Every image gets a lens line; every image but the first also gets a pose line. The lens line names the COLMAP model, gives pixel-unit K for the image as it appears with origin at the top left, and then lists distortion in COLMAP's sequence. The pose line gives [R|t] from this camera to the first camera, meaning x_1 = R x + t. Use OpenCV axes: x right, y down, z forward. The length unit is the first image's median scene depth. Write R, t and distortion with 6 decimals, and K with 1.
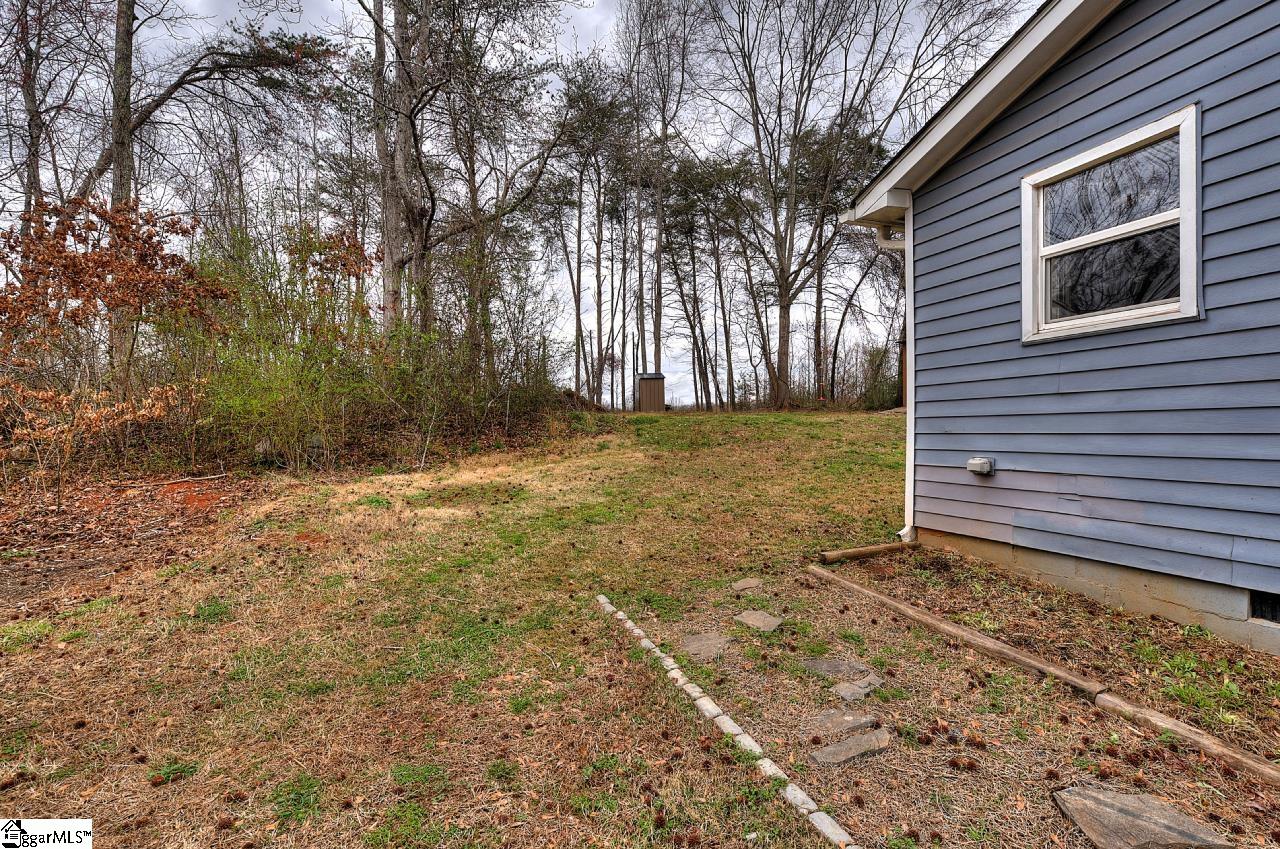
lens RADIAL K [[573.5, 0, 641.4], [0, 573.5, 428.0], [0, 0, 1]] dist [0.031001, 0.000345]
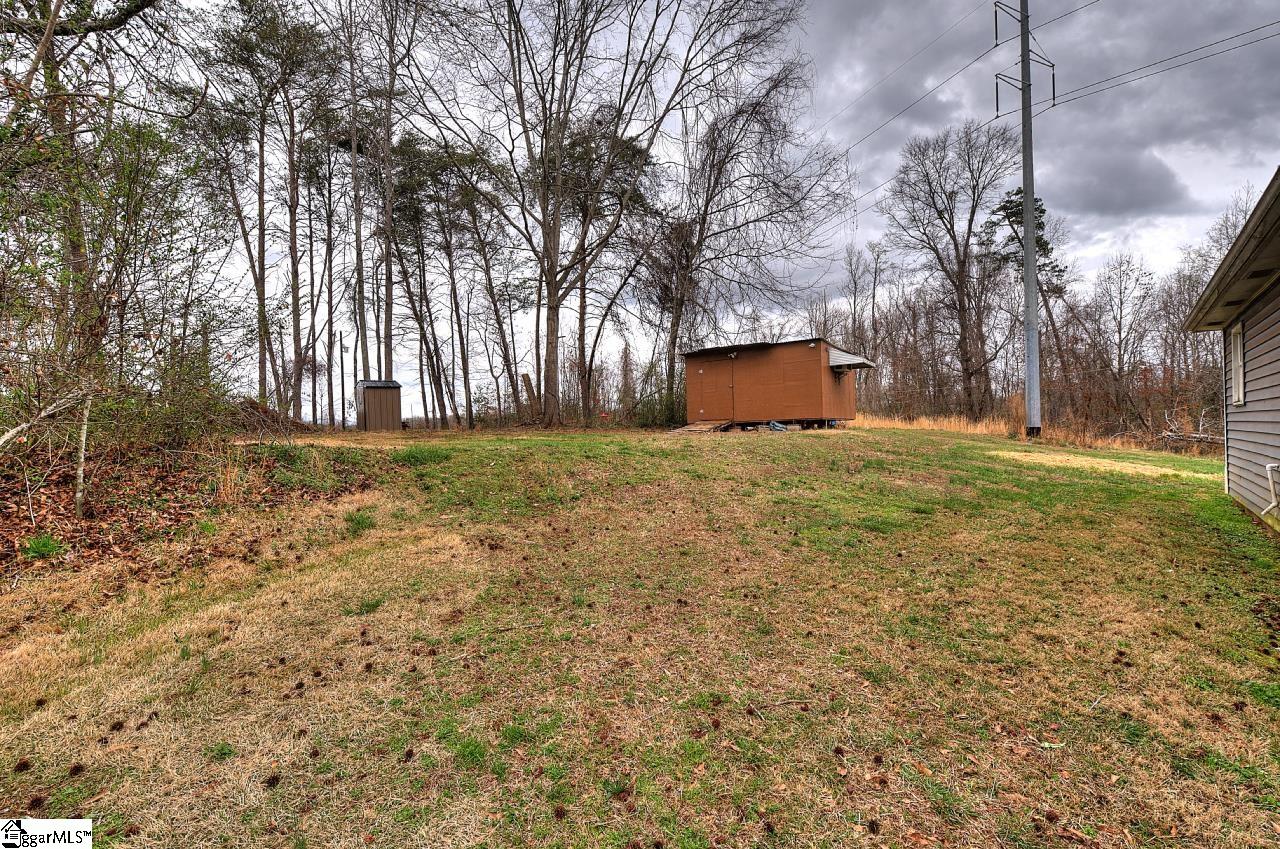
lens RADIAL K [[553.5, 0, 644.7], [0, 553.5, 443.0], [0, 0, 1]] dist [-0.001720, 0.001176]
pose [[0.878416, -0.020263, 0.477468, -0.018779], [0.017673, 0.999795, 0.009915, -0.008092], [-0.477571, -0.000271, 0.878593, 0.120473]]
